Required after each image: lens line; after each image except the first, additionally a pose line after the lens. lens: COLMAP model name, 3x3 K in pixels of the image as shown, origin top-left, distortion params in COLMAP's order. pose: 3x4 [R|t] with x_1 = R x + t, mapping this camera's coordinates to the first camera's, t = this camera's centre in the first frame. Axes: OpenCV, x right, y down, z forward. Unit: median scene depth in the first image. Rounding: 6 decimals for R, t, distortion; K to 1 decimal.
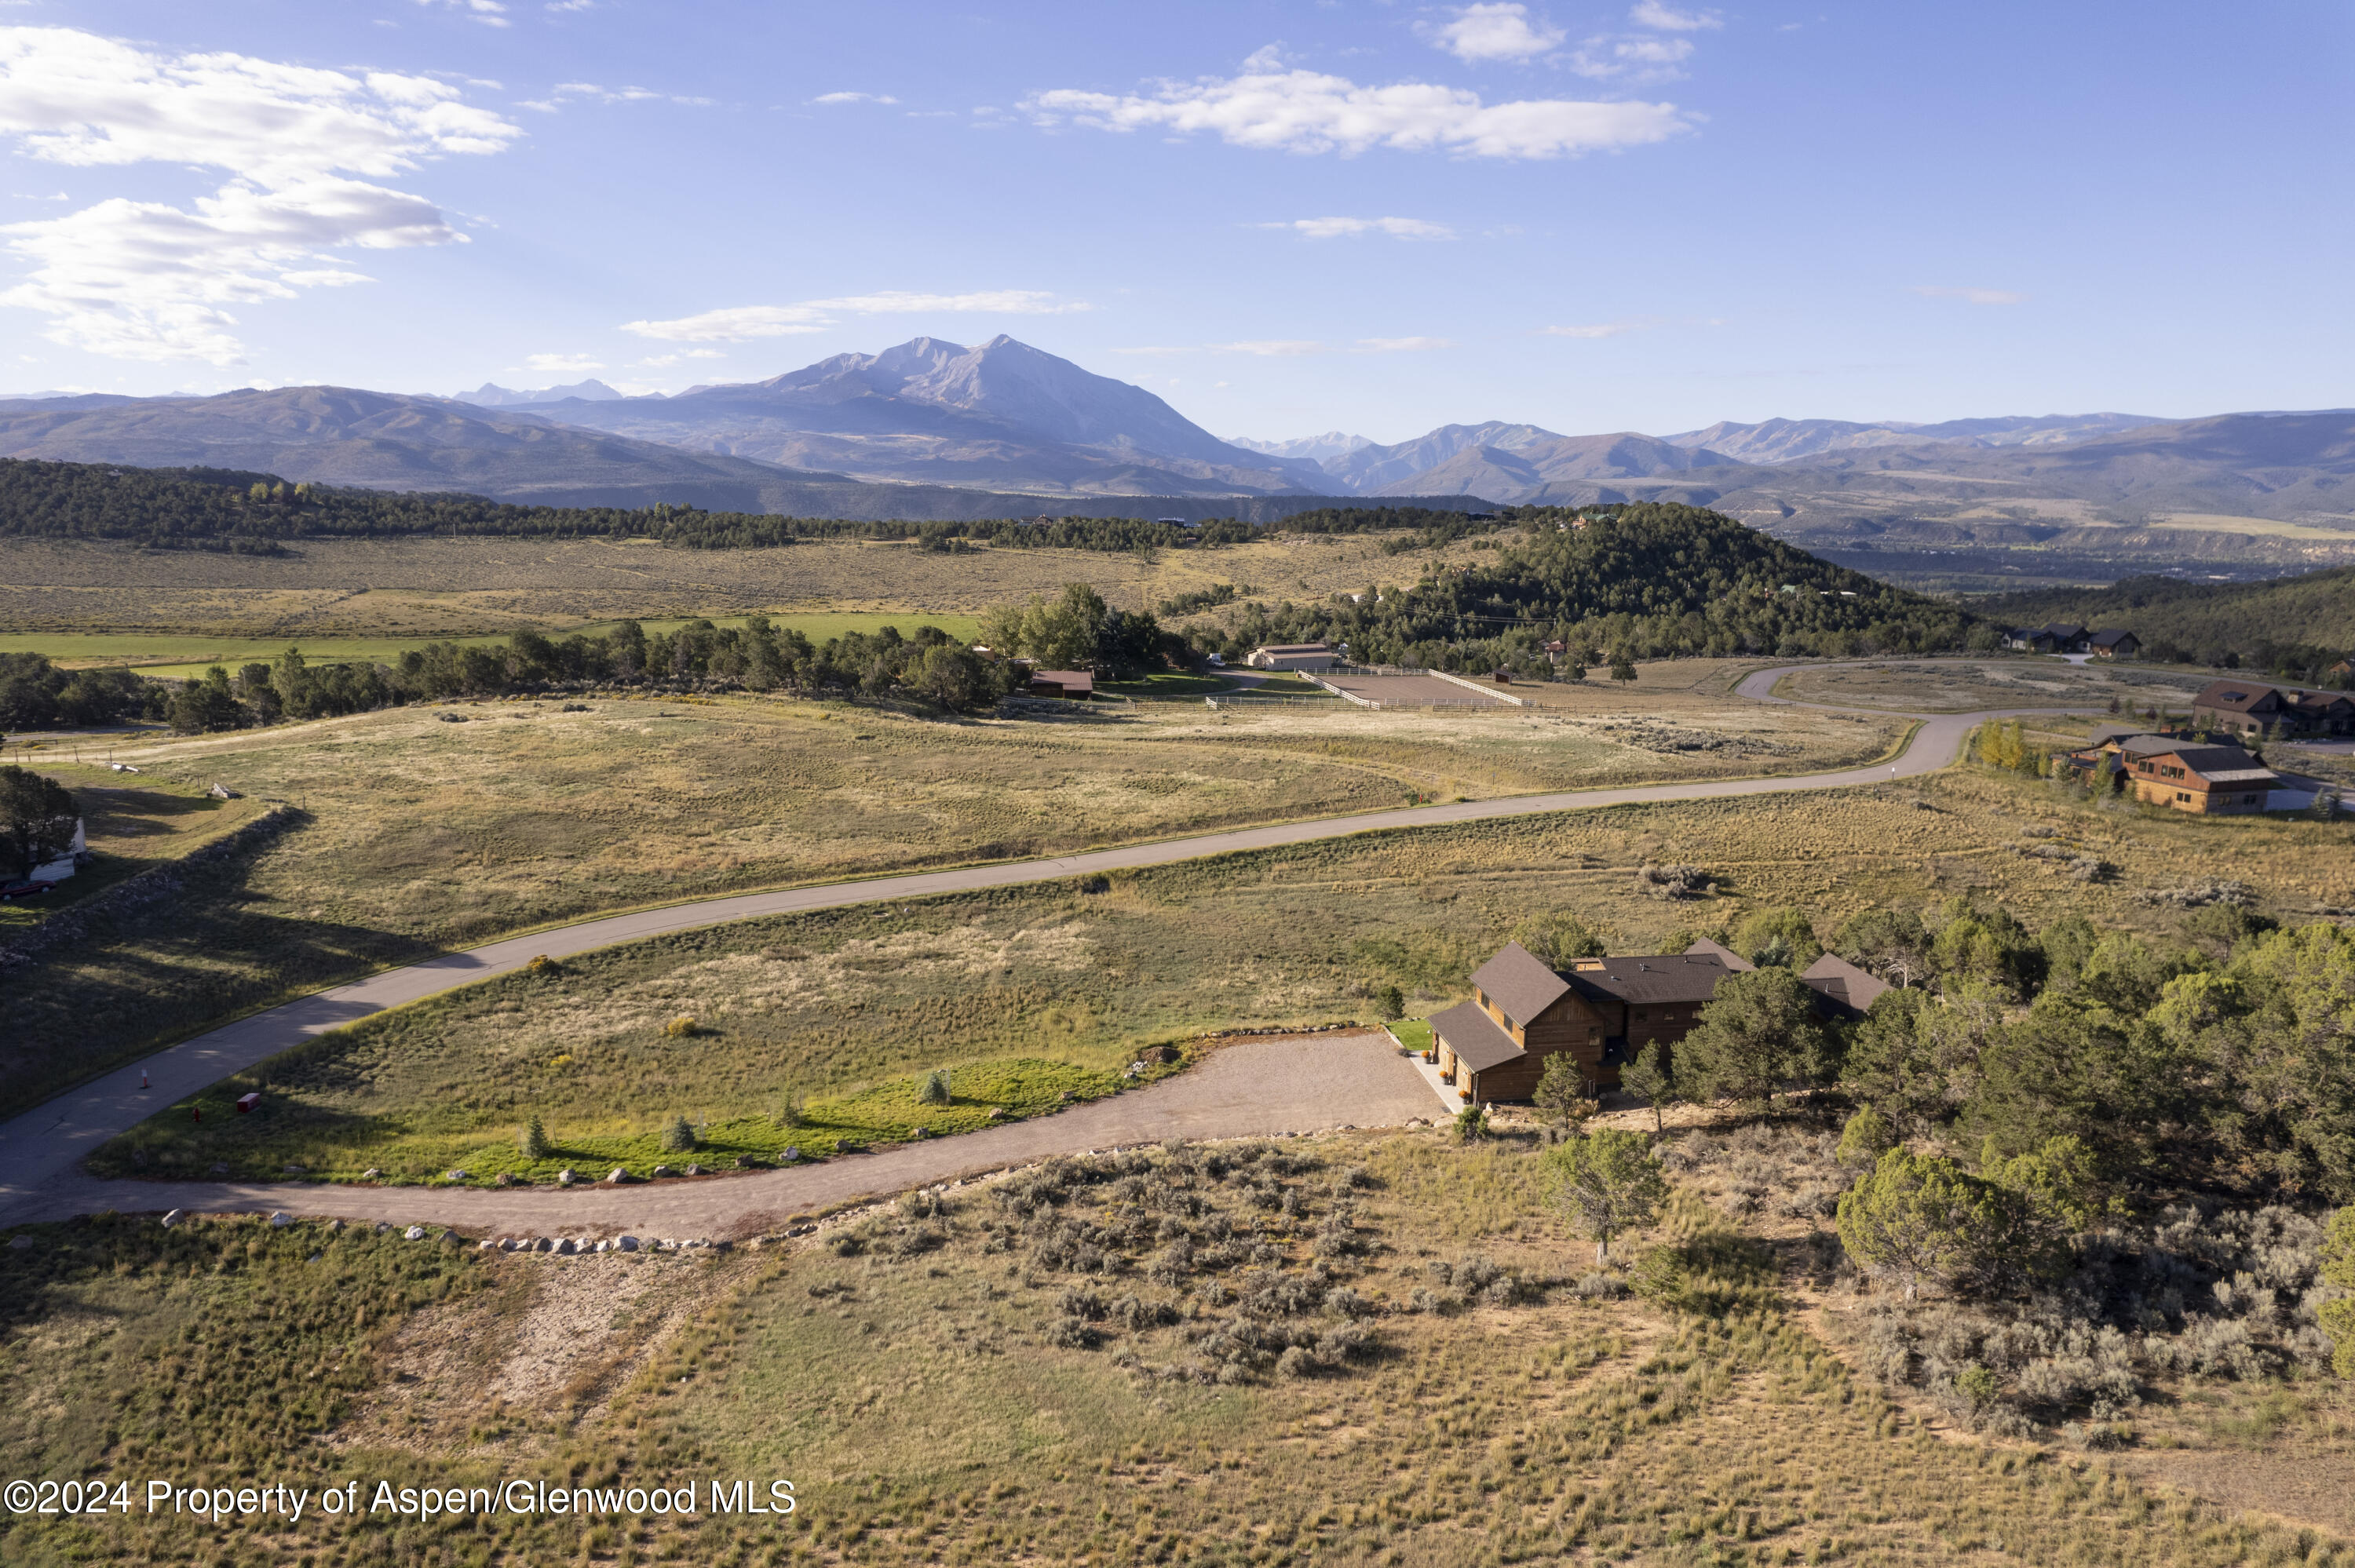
lens RADIAL K [[1503.2, 0, 1181.6], [0, 1503.2, 805.0], [0, 0, 1]] dist [-0.070819, 0.061863]
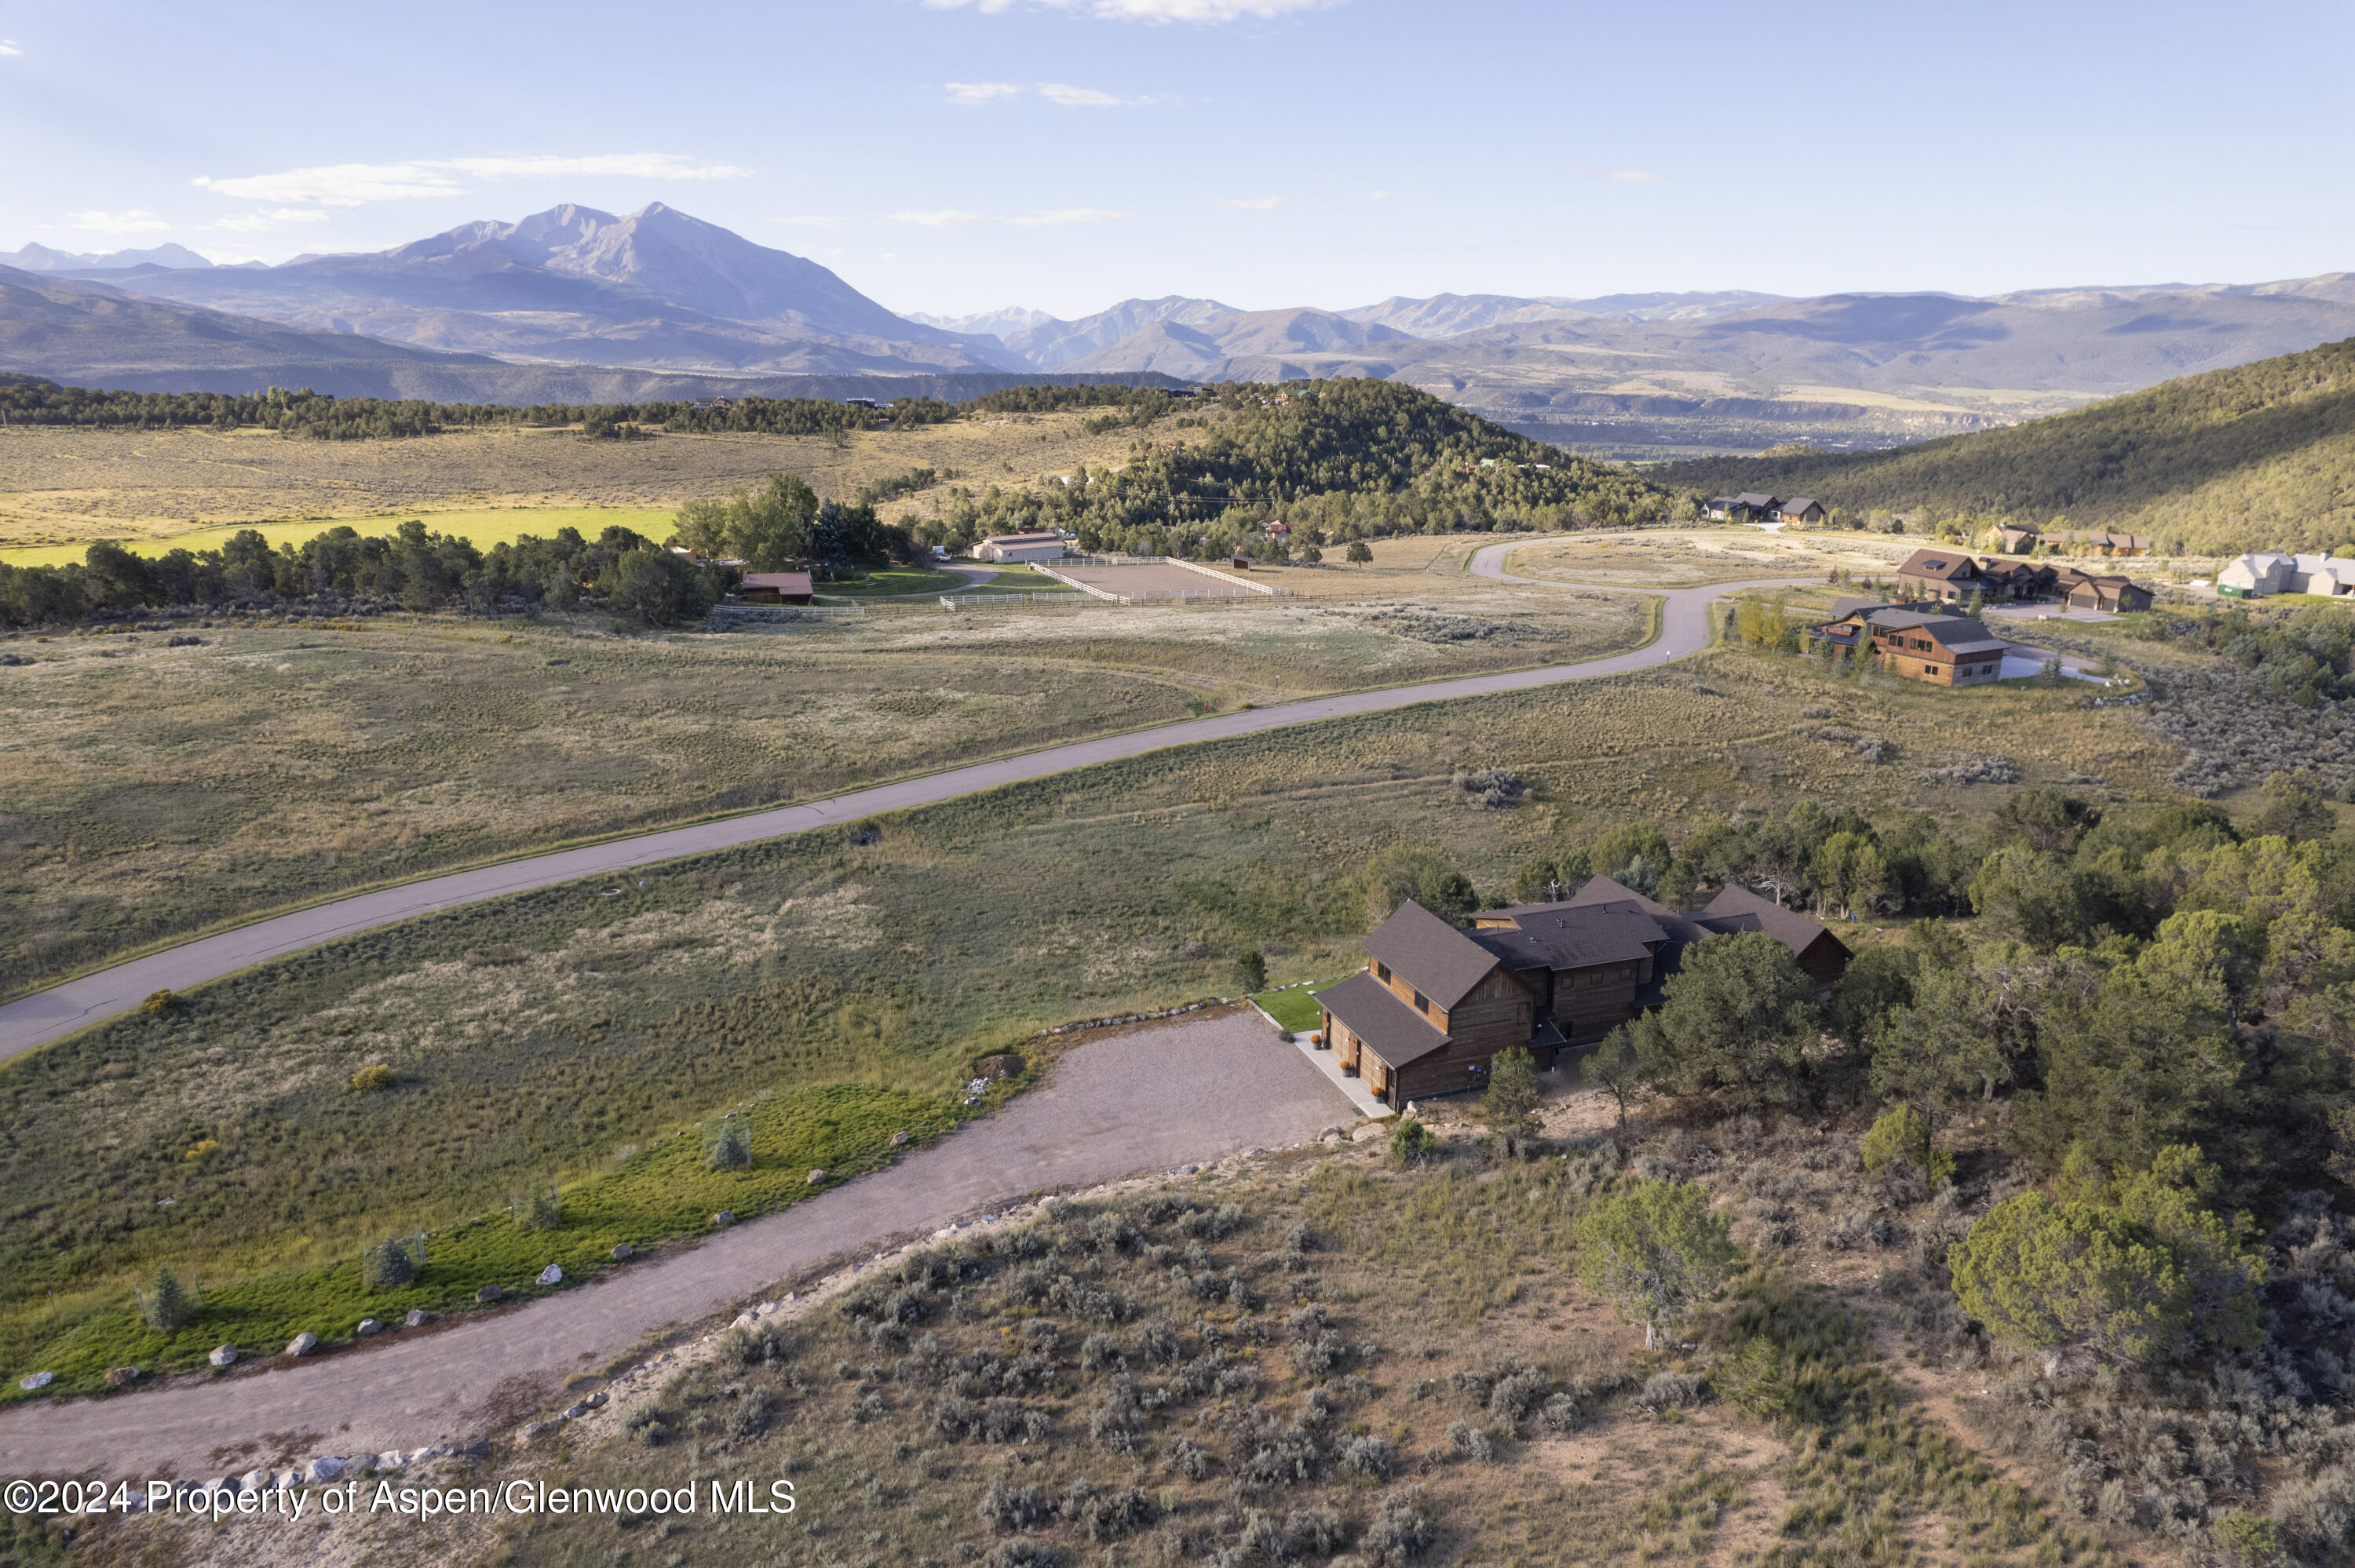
lens RADIAL K [[1503.2, 0, 1181.6], [0, 1503.2, 805.0], [0, 0, 1]] dist [-0.070819, 0.061863]
pose [[0.979040, -0.059151, 0.194889, -0.037915], [0.043809, 0.995659, 0.082117, -0.021392], [-0.198900, -0.071858, 0.977382, 0.104295]]
